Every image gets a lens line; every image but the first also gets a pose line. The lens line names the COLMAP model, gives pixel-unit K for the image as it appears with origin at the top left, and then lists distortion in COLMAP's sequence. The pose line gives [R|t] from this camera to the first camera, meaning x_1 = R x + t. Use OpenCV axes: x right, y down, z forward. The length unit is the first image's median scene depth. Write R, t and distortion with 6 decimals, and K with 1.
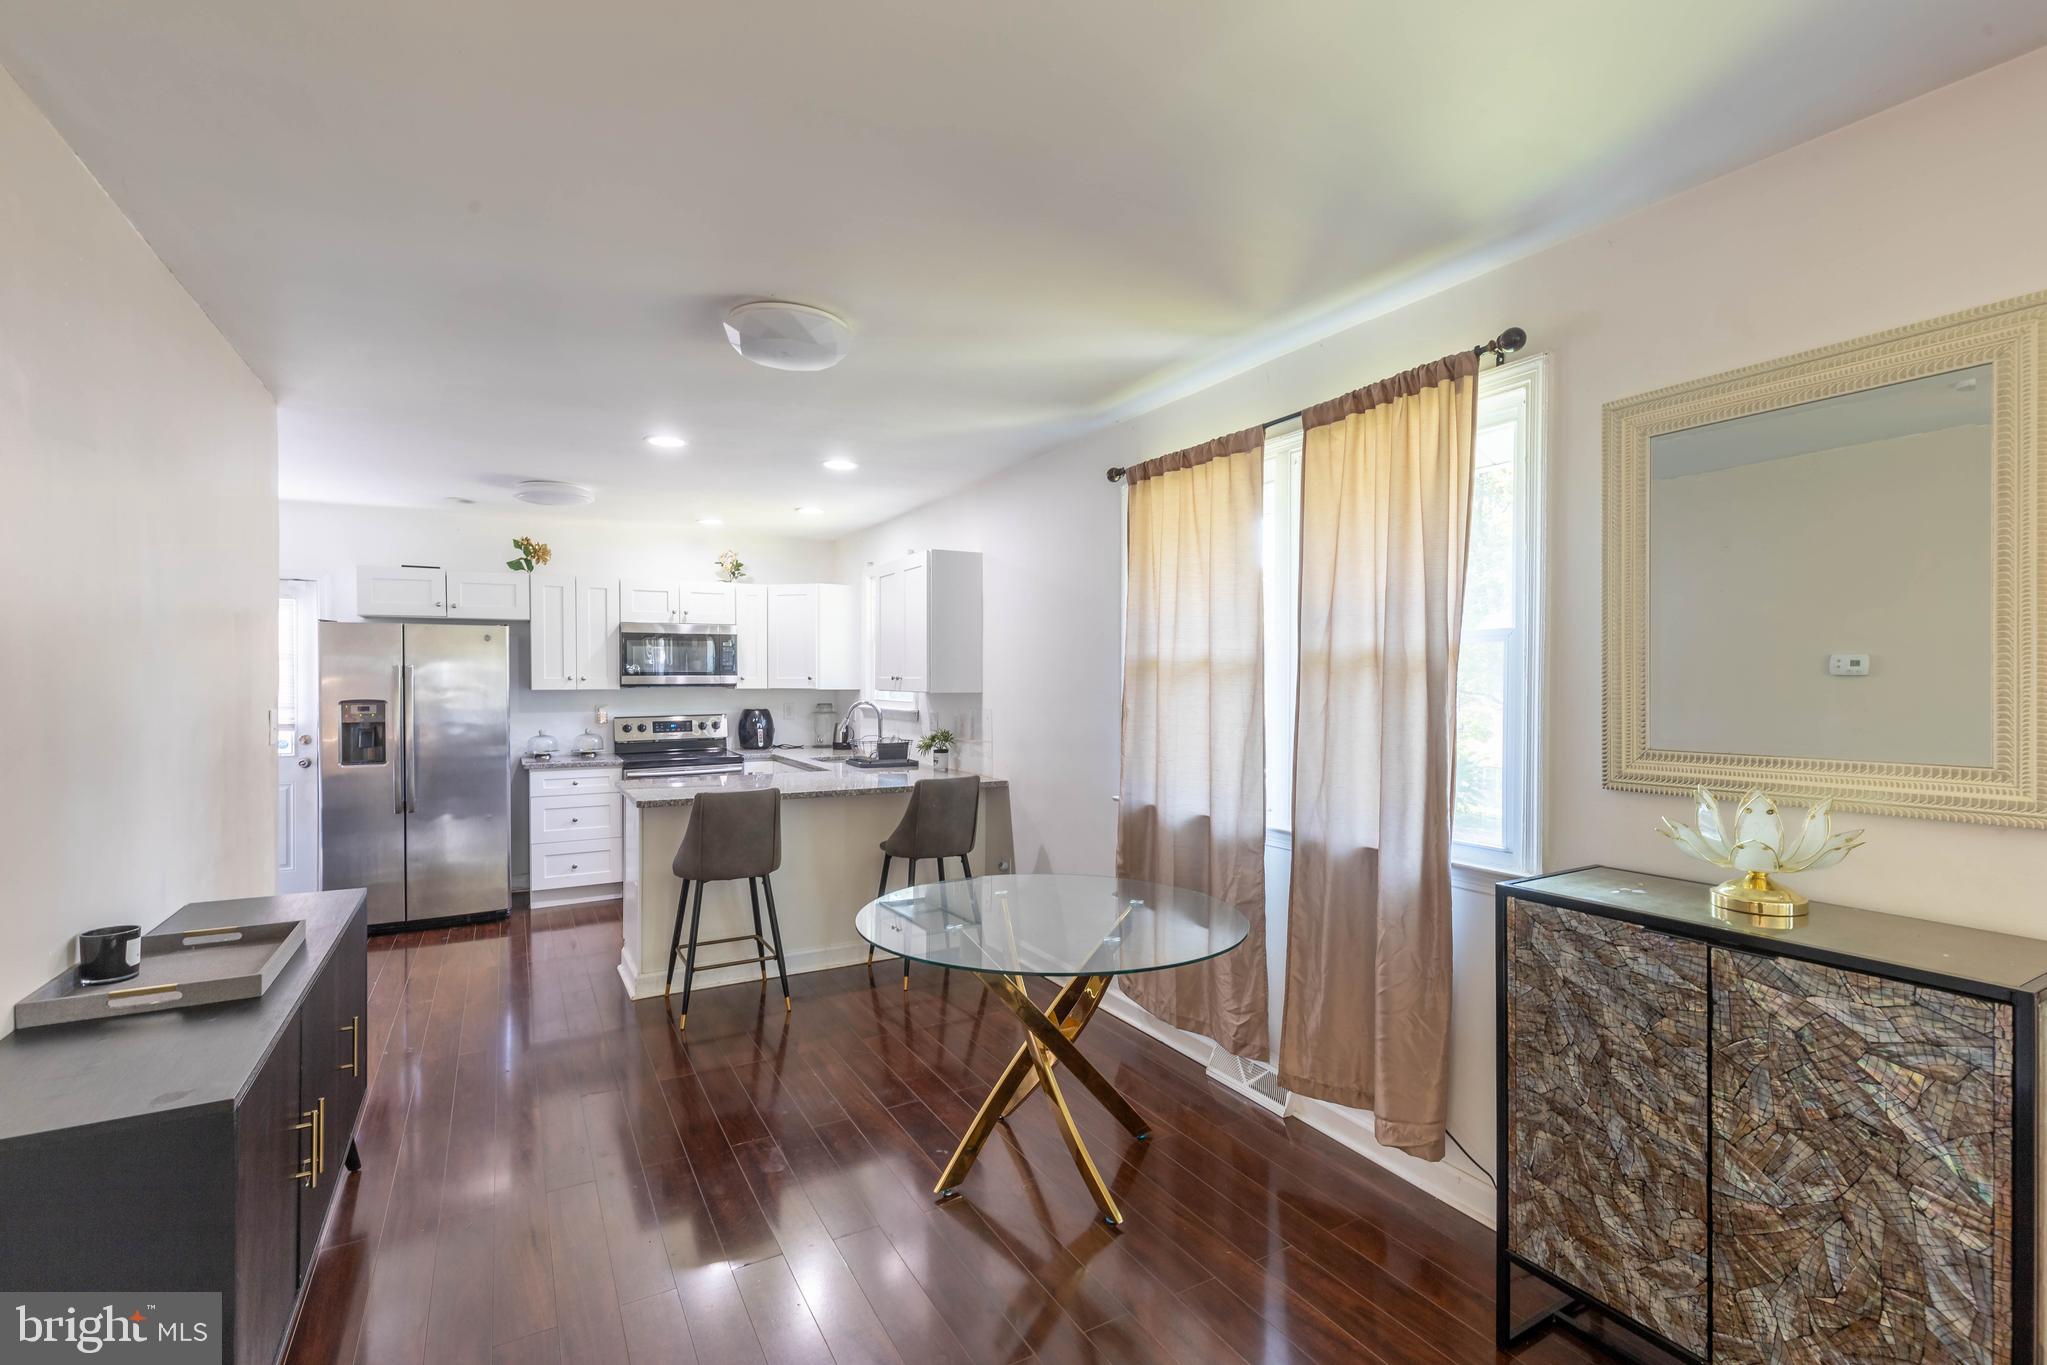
lens RADIAL K [[946.7, 0, 1030.1], [0, 946.7, 679.9], [0, 0, 1]] dist [0.019592, -0.001611]
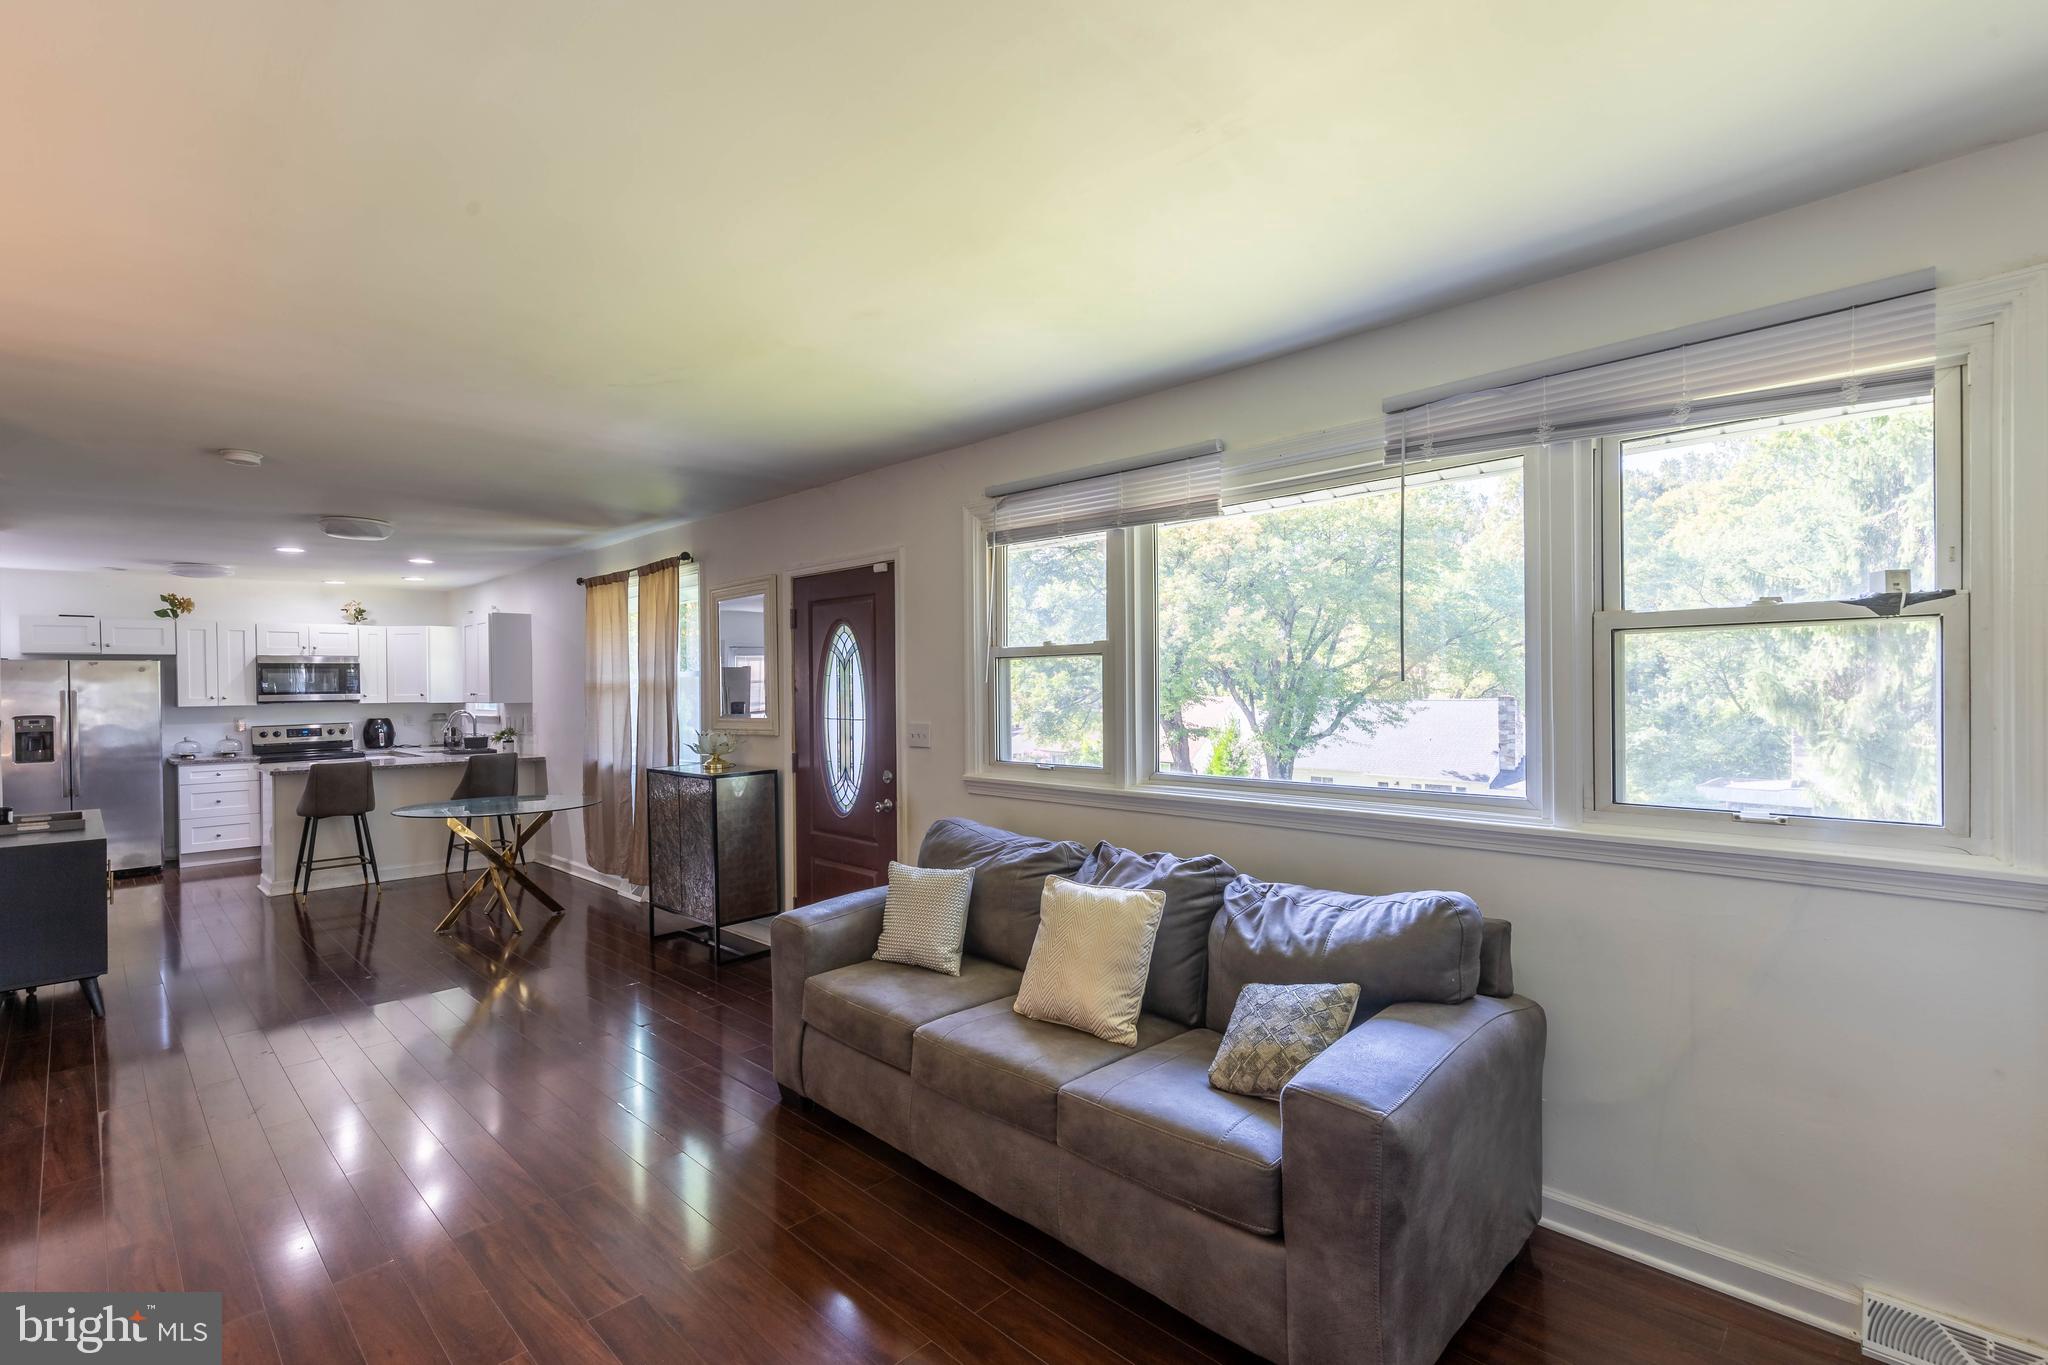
lens RADIAL K [[947.1, 0, 1030.0], [0, 947.1, 682.7], [0, 0, 1]] dist [0.019592, -0.001611]
pose [[0.963388, -0.011160, 0.267878, 0.277961], [0.013109, 0.999899, -0.005487, -0.000124], [-0.267790, 0.008798, 0.963437, -0.643768]]
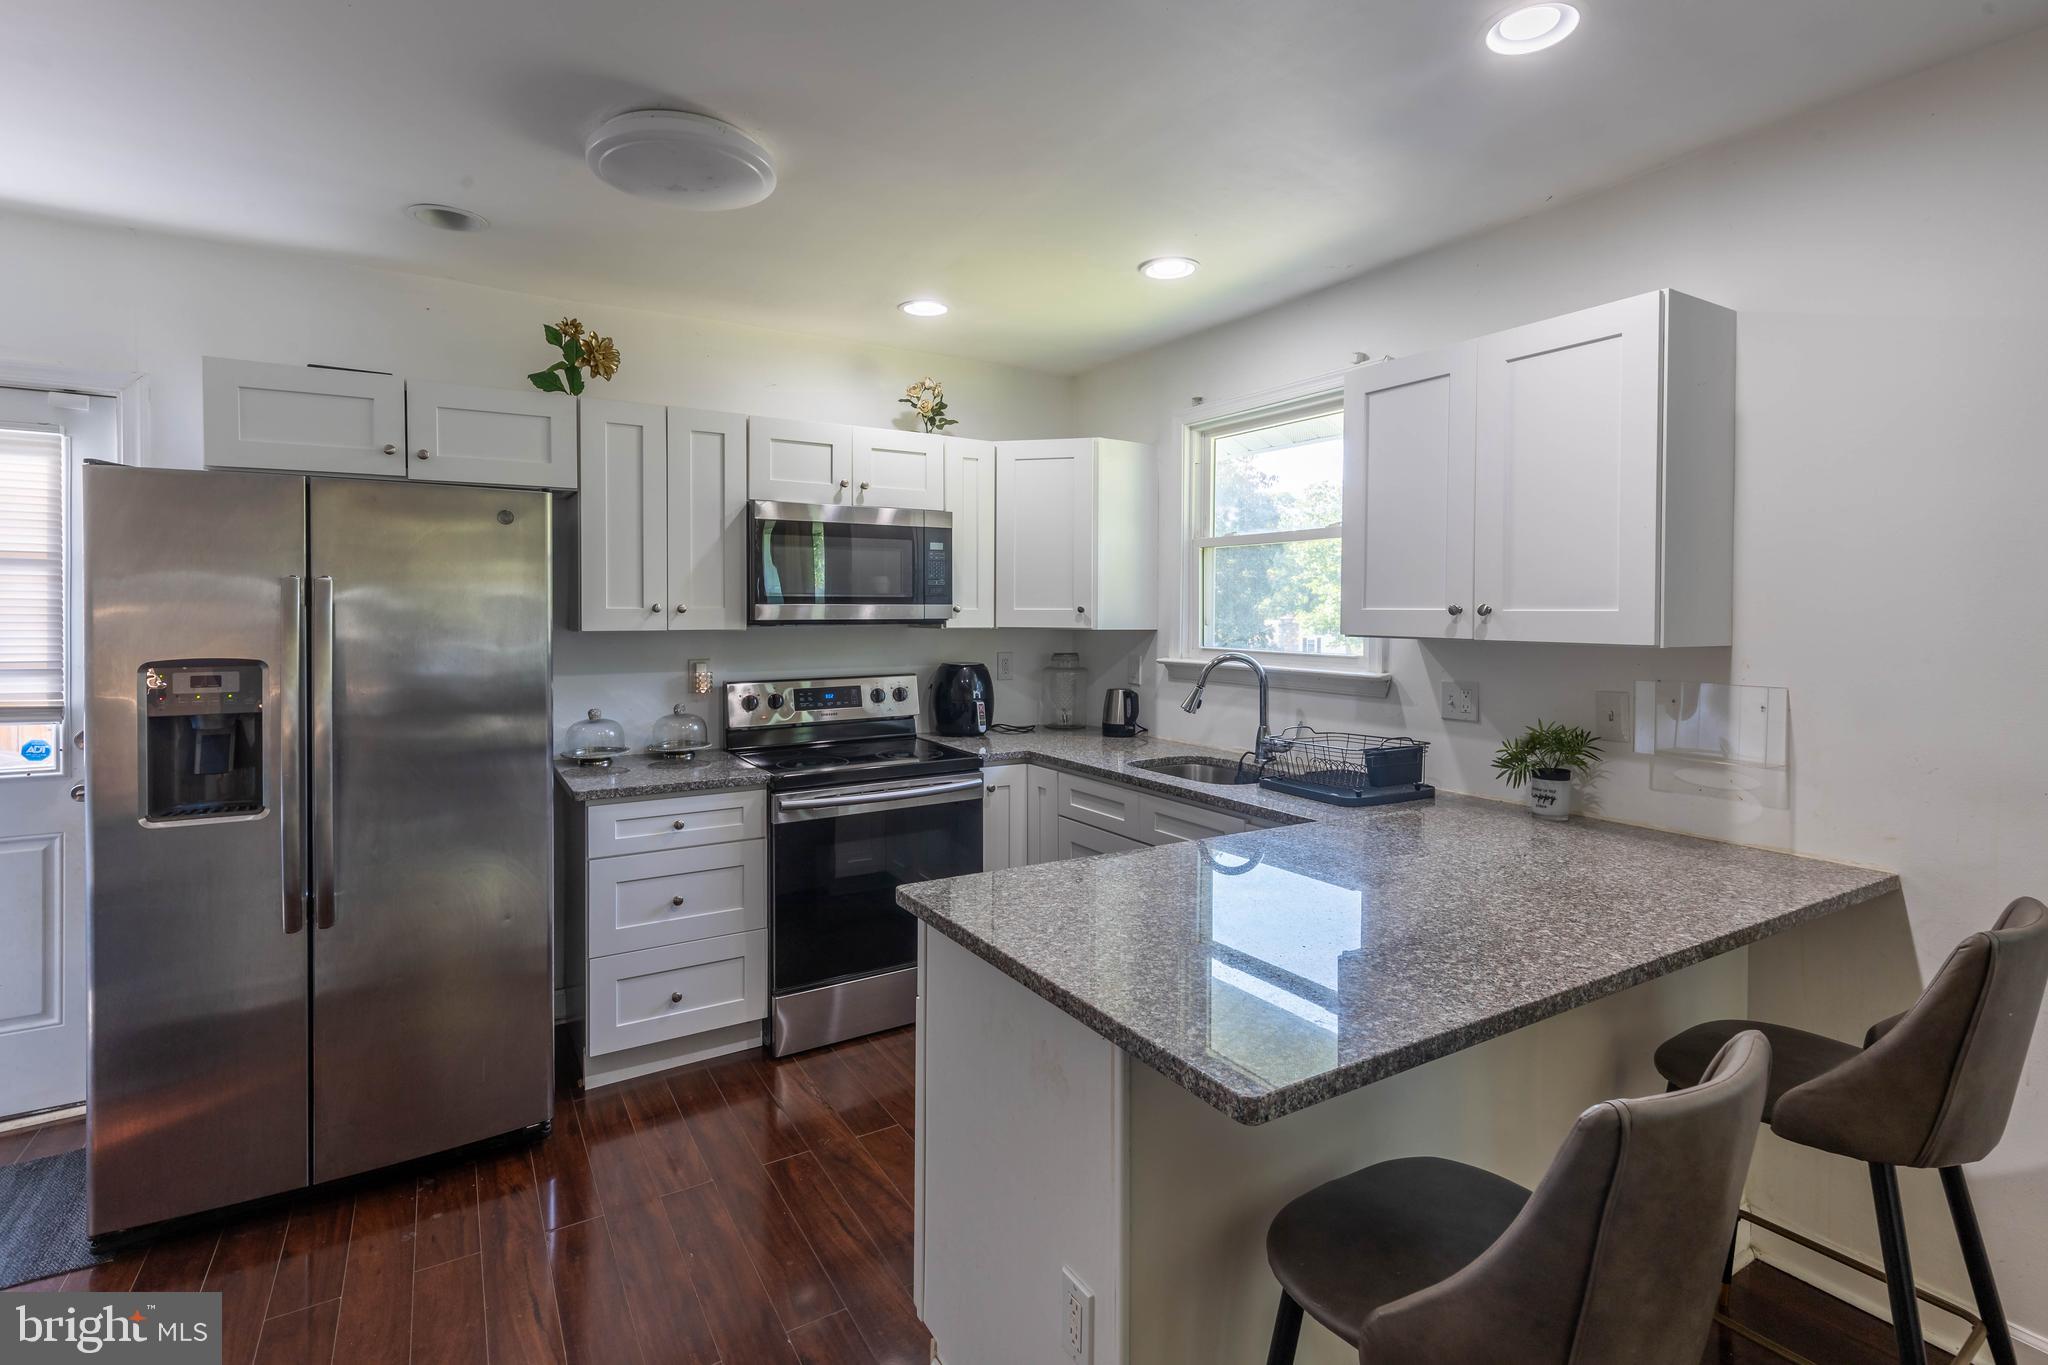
lens RADIAL K [[947.1, 0, 1024.1], [0, 947.1, 622.7], [0, 0, 1]] dist [0.019592, -0.001611]
pose [[0.999728, -0.000604, 0.023321, -0.313890], [0.000390, 0.999958, 0.009165, 0.001199], [-0.023326, -0.009154, 0.999686, 0.513030]]
